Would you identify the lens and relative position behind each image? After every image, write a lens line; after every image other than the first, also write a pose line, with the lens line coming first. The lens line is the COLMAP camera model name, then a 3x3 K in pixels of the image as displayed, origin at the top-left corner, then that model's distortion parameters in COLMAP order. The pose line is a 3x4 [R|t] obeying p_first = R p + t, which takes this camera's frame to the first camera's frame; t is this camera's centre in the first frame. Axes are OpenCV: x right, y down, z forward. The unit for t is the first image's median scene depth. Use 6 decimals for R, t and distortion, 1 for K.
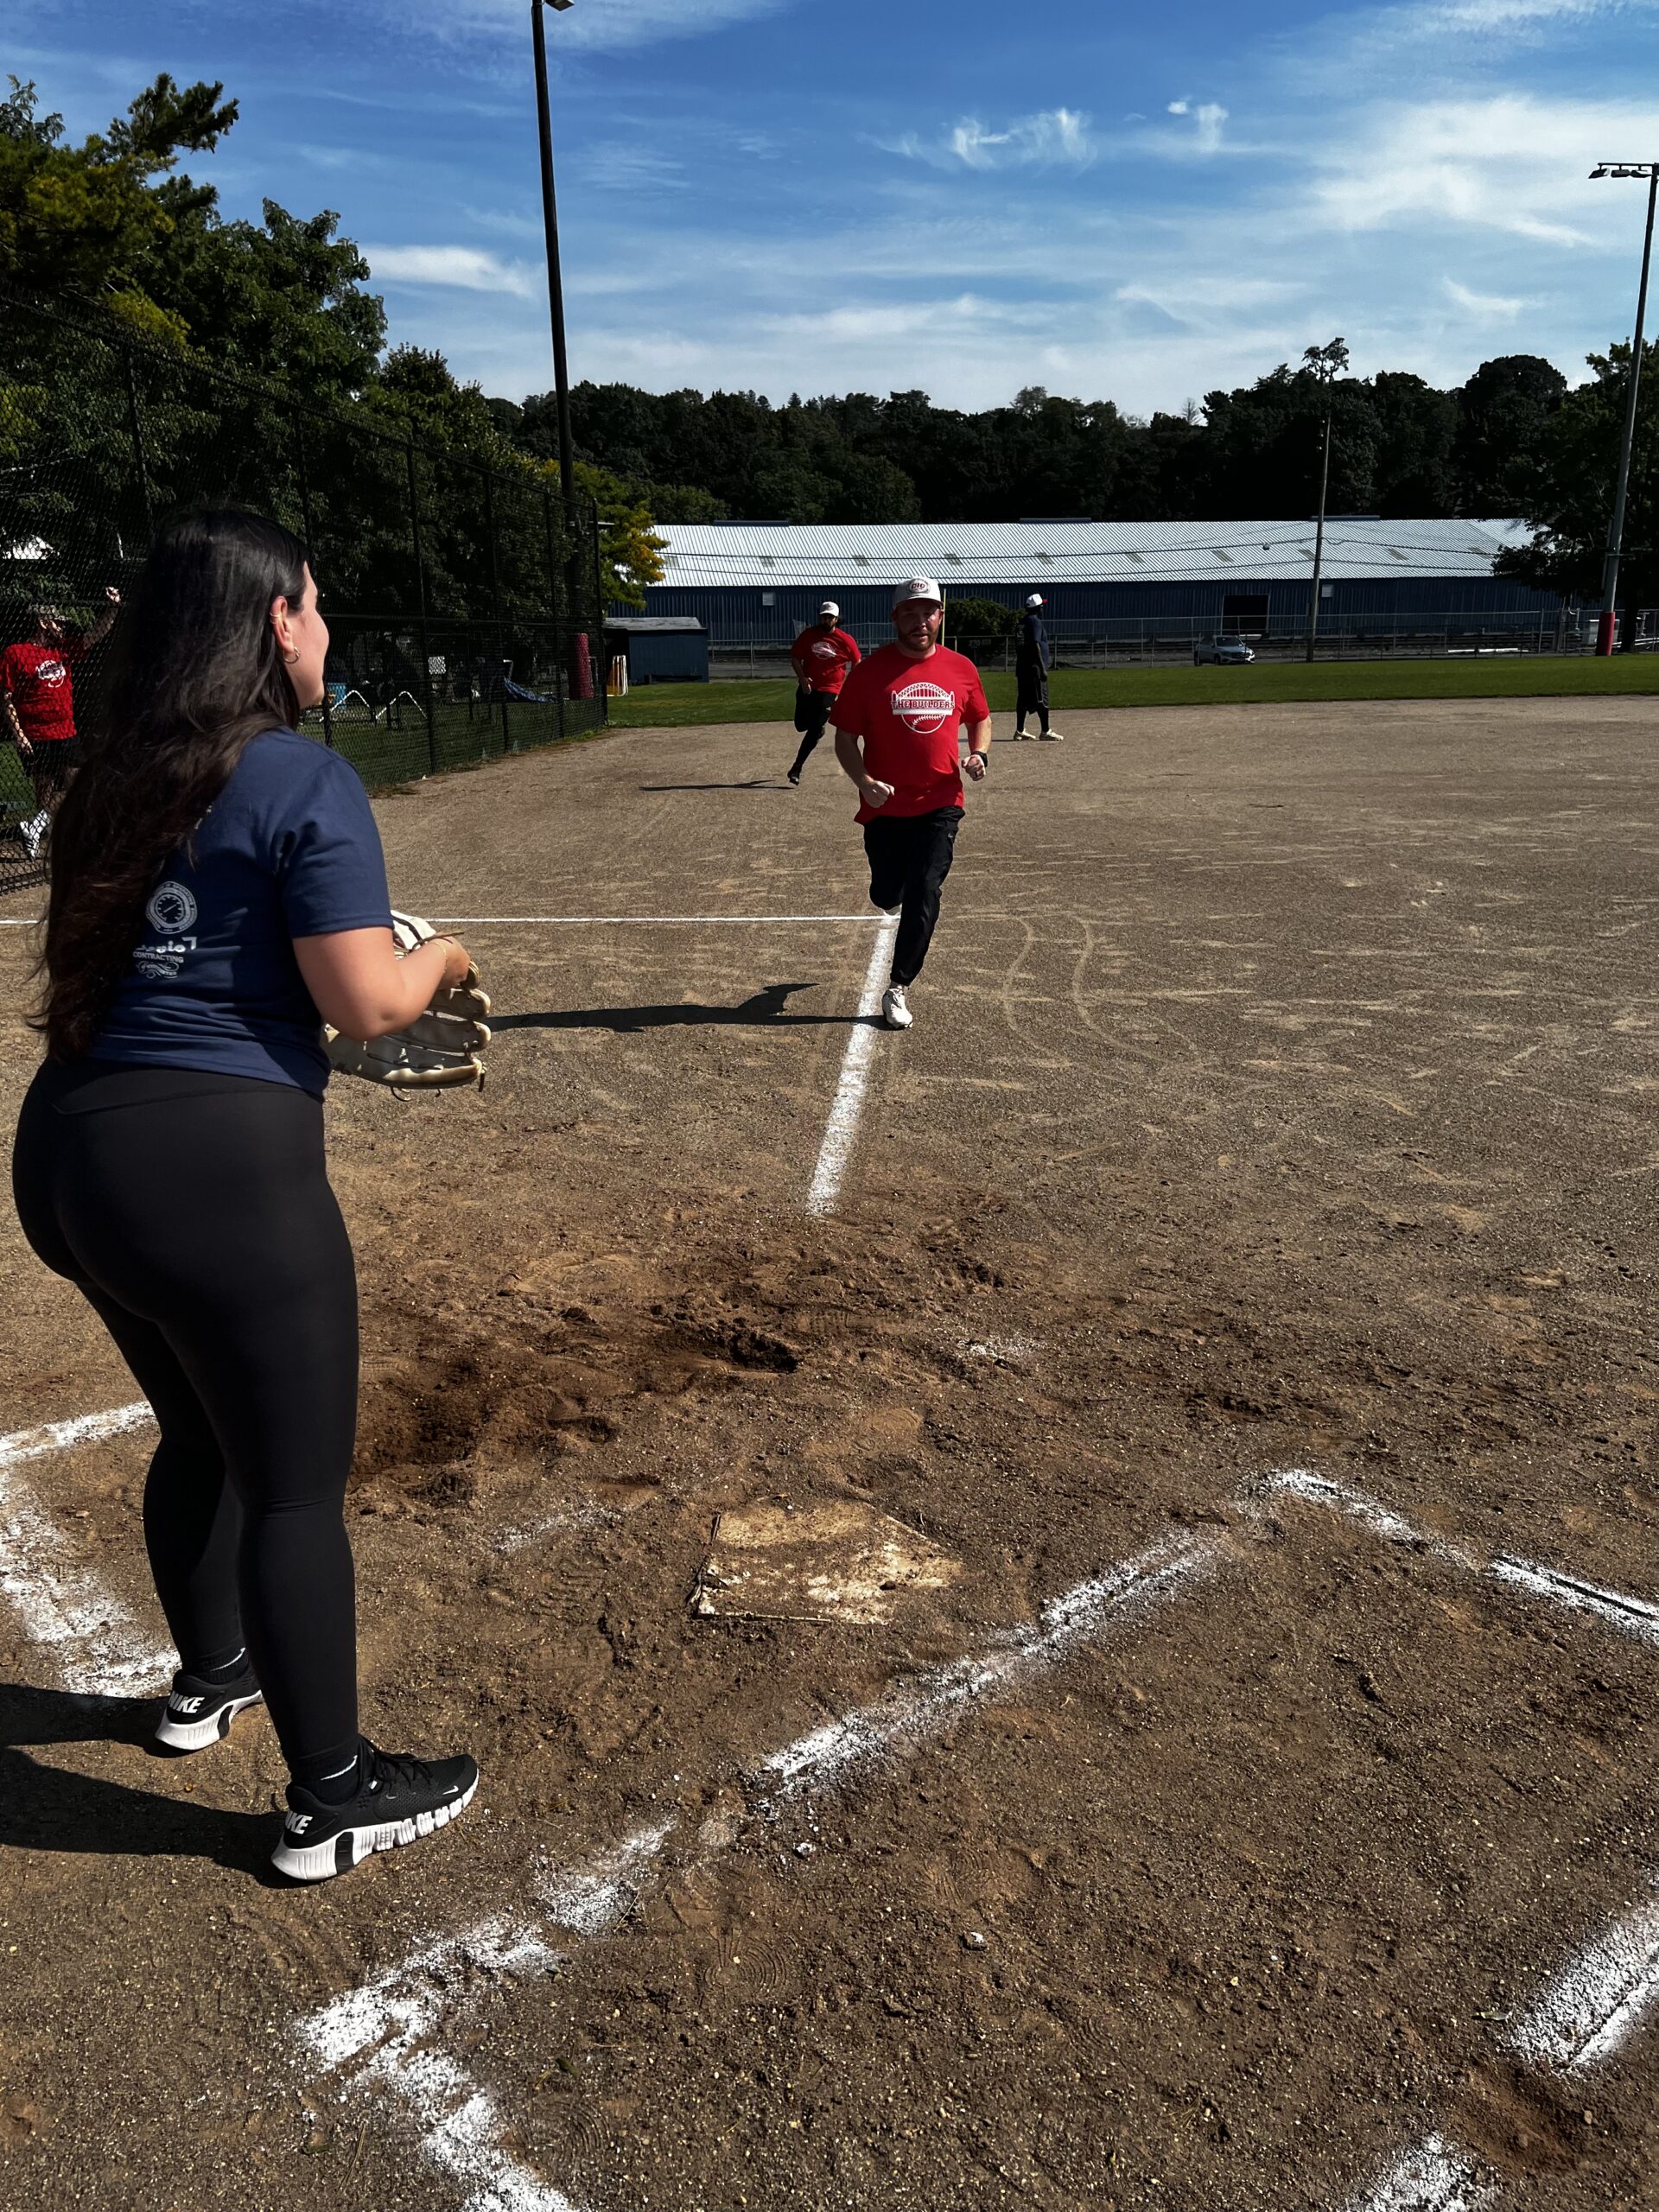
lens RADIAL K [[1626.4, 0, 867.1], [0, 1626.4, 1091.5], [0, 0, 1]] dist [0.042596, -0.043281]
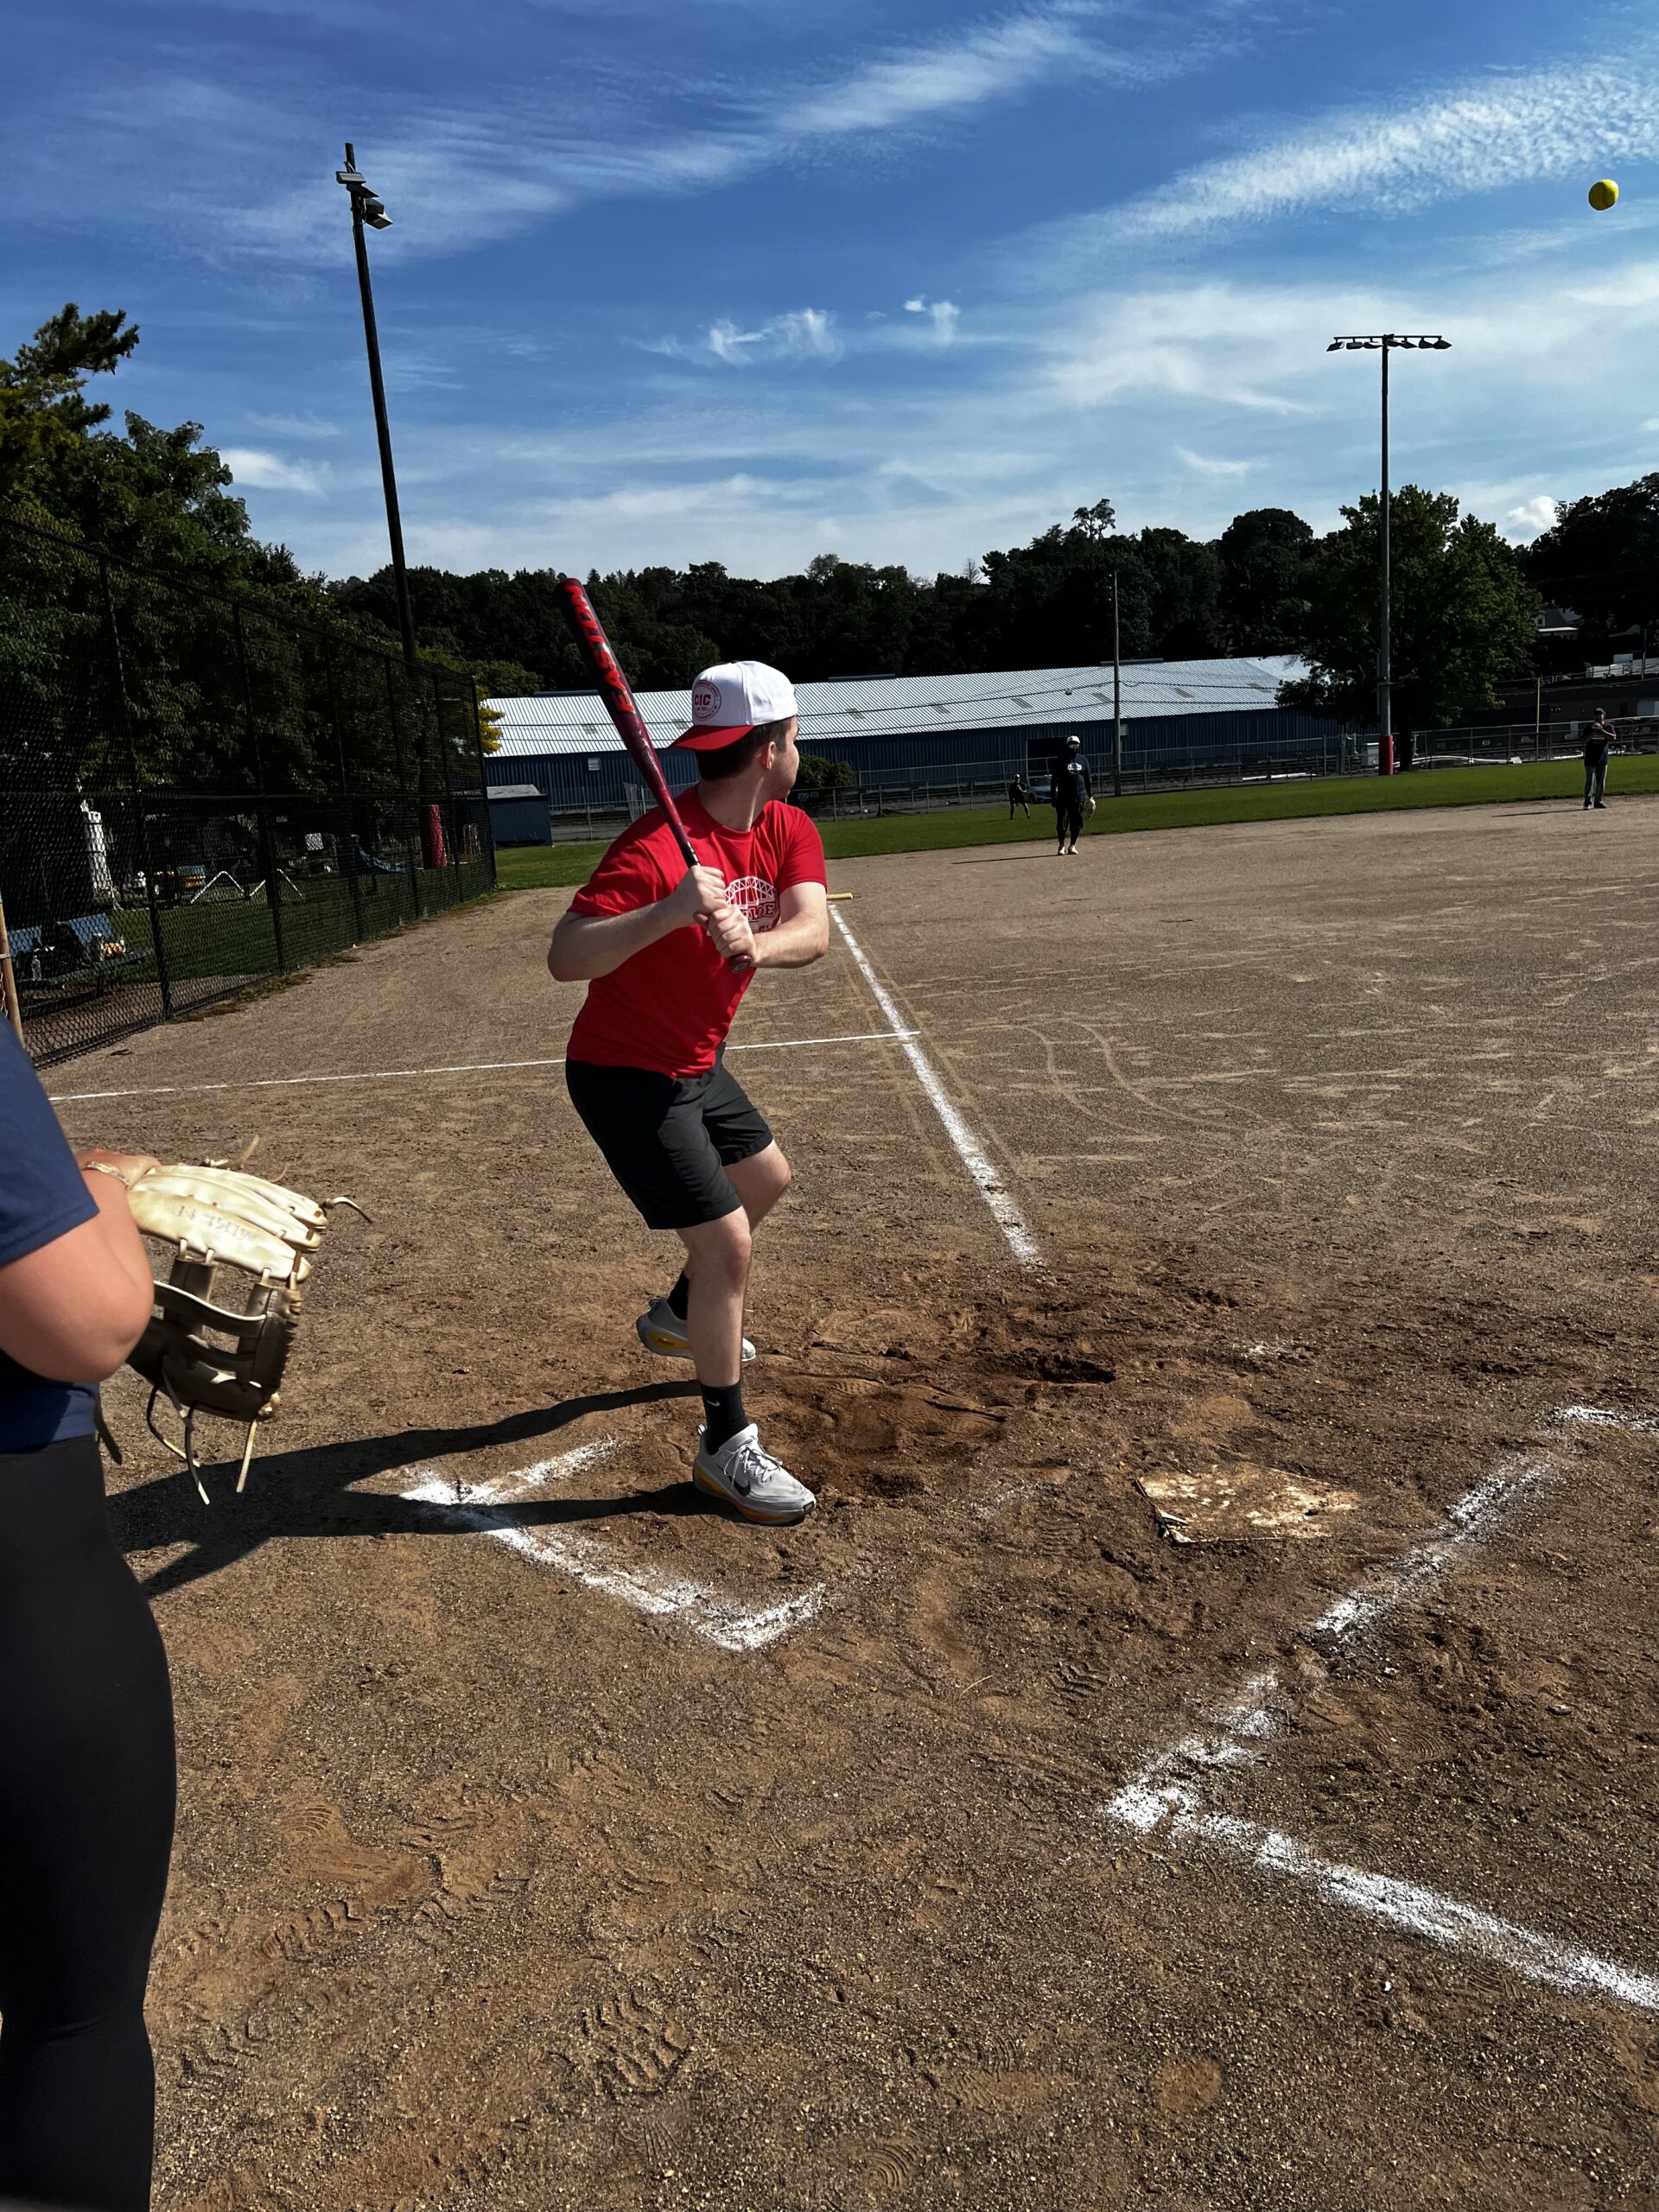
lens RADIAL K [[1624.6, 0, 803.5], [0, 1624.6, 1095.4], [0, 0, 1]] dist [0.187646, -0.503876]
pose [[0.993334, -0.069698, 0.091815, -0.115652], [0.077642, 0.993266, -0.085995, 0.016684], [-0.085203, 0.092551, 0.992056, -0.059637]]
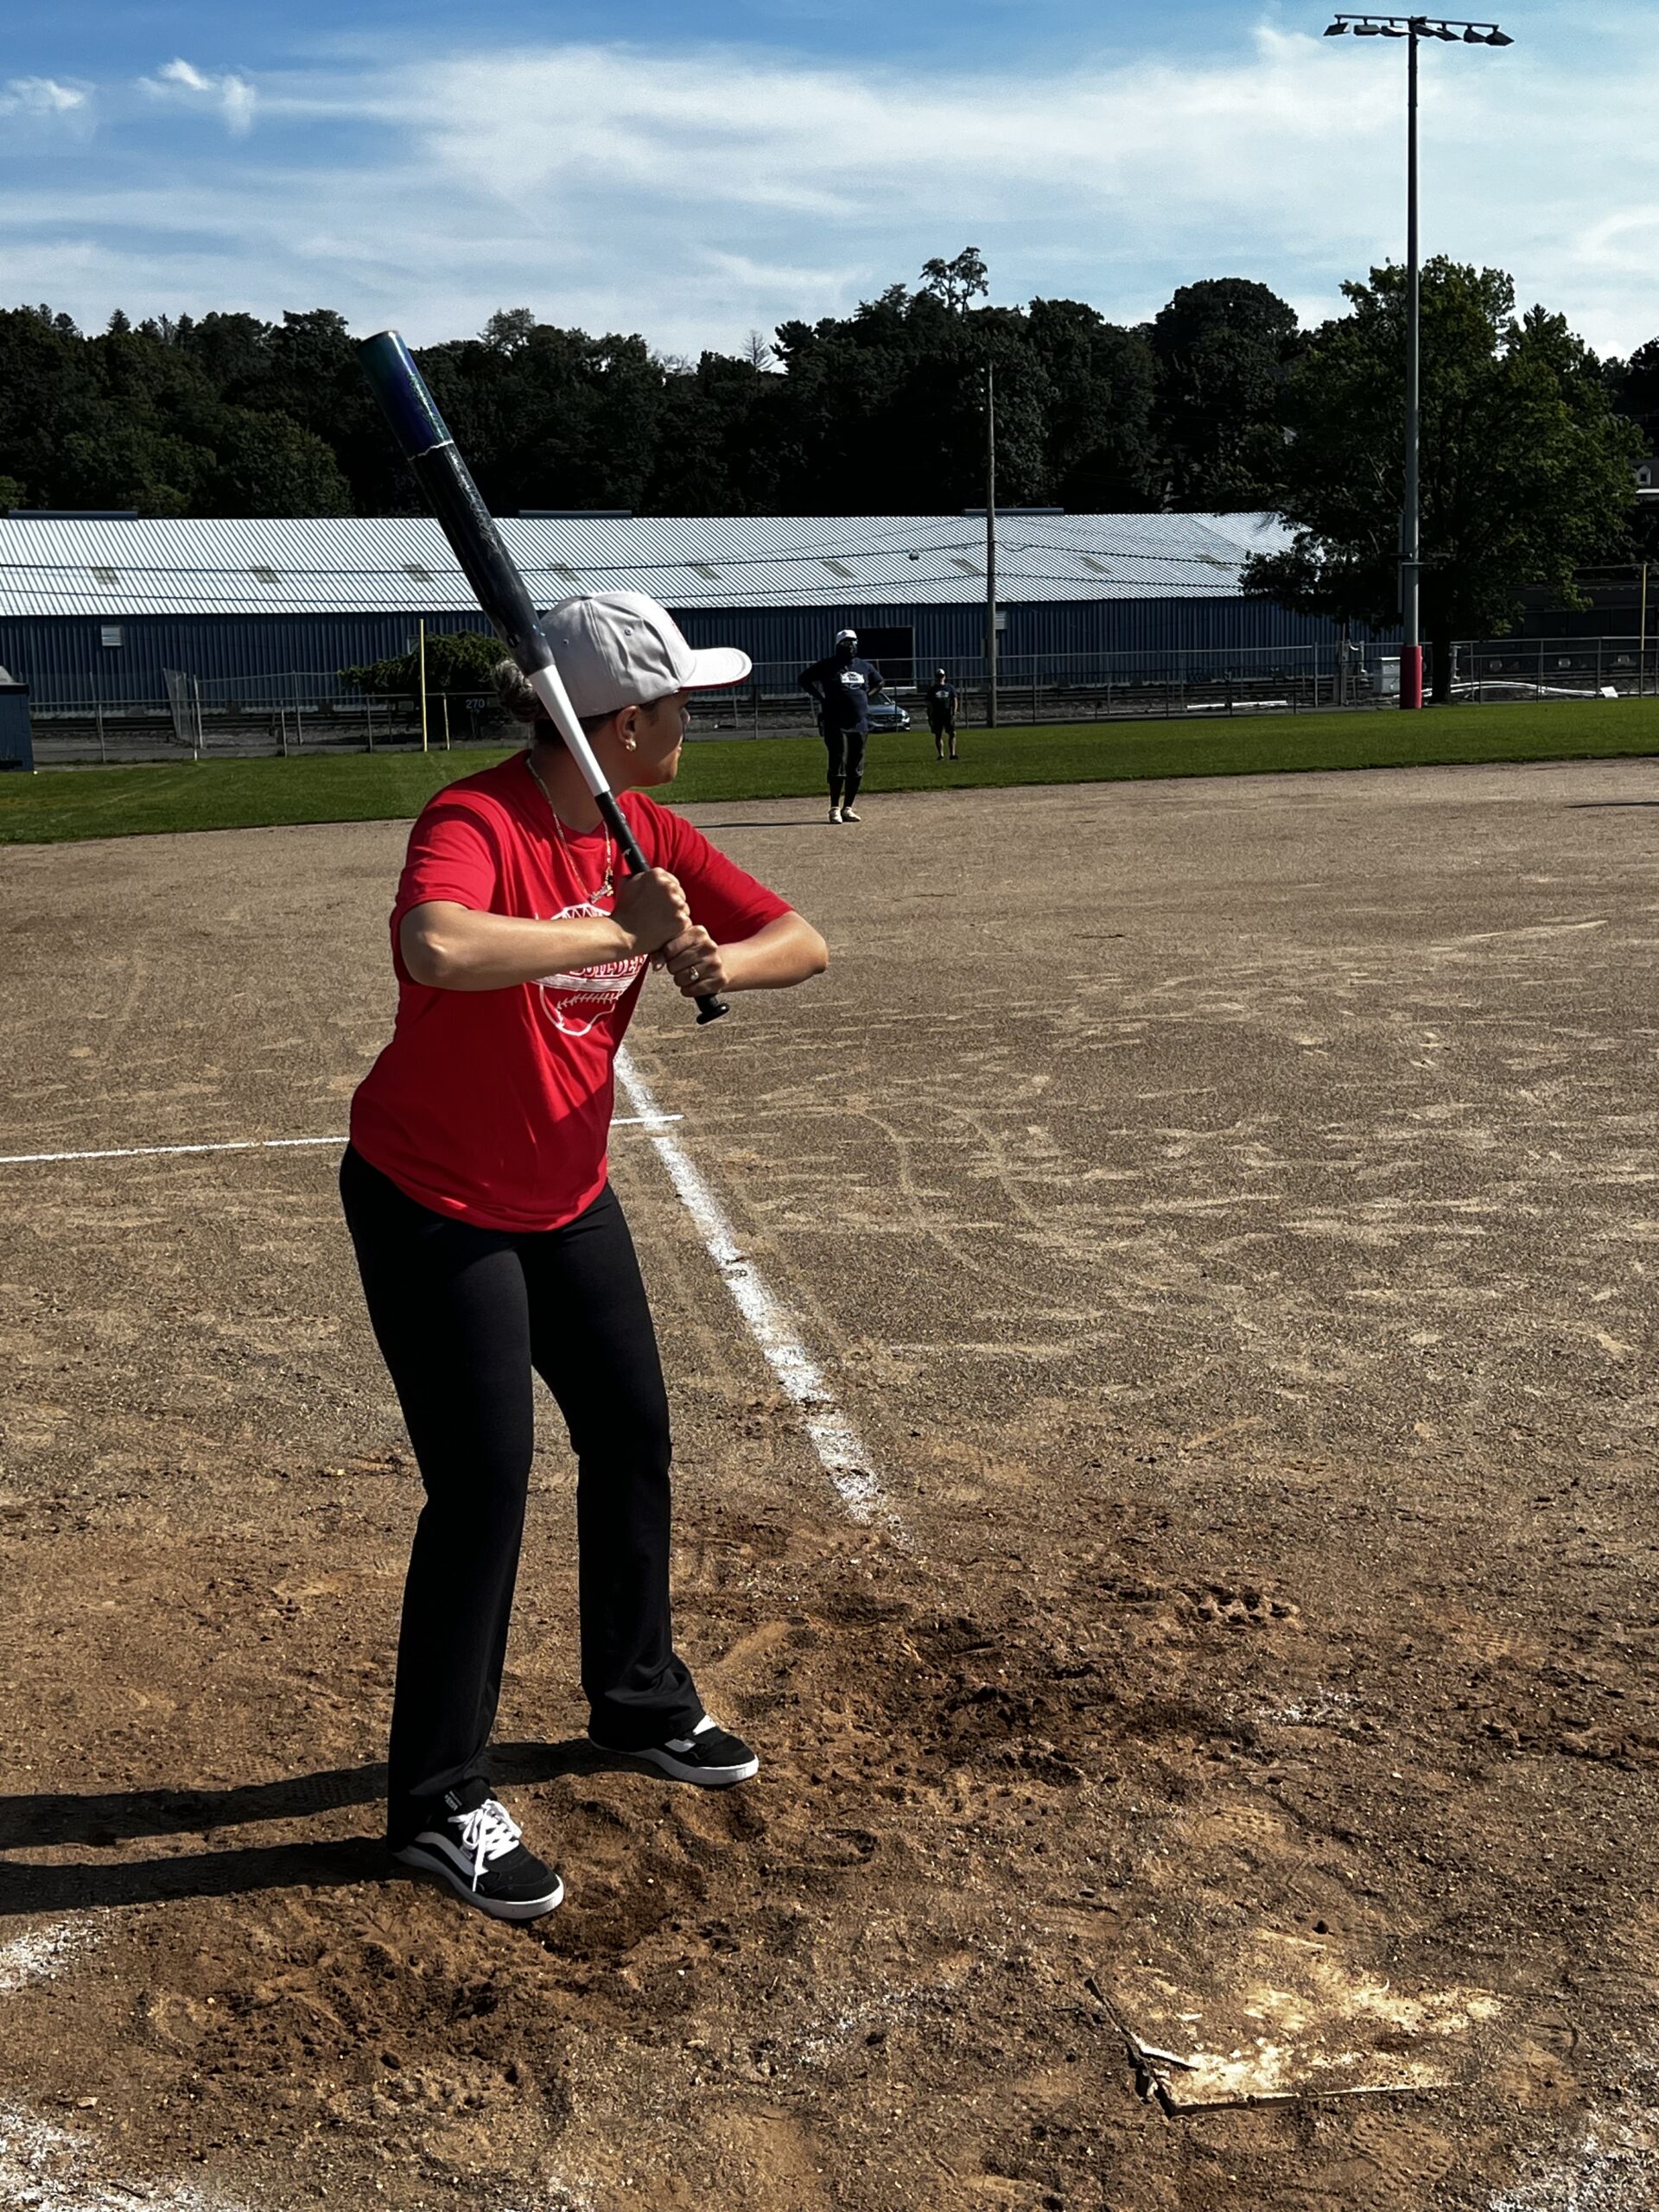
lens RADIAL K [[2694.6, 0, 817.8], [0, 2694.6, 1084.1], [0, 0, 1]] dist [0.194317, -0.552080]
pose [[0.973845, -0.047063, 0.222286, -0.115422], [0.075209, 0.989933, -0.119900, 0.007117], [-0.214405, 0.133482, 0.967581, -0.026250]]
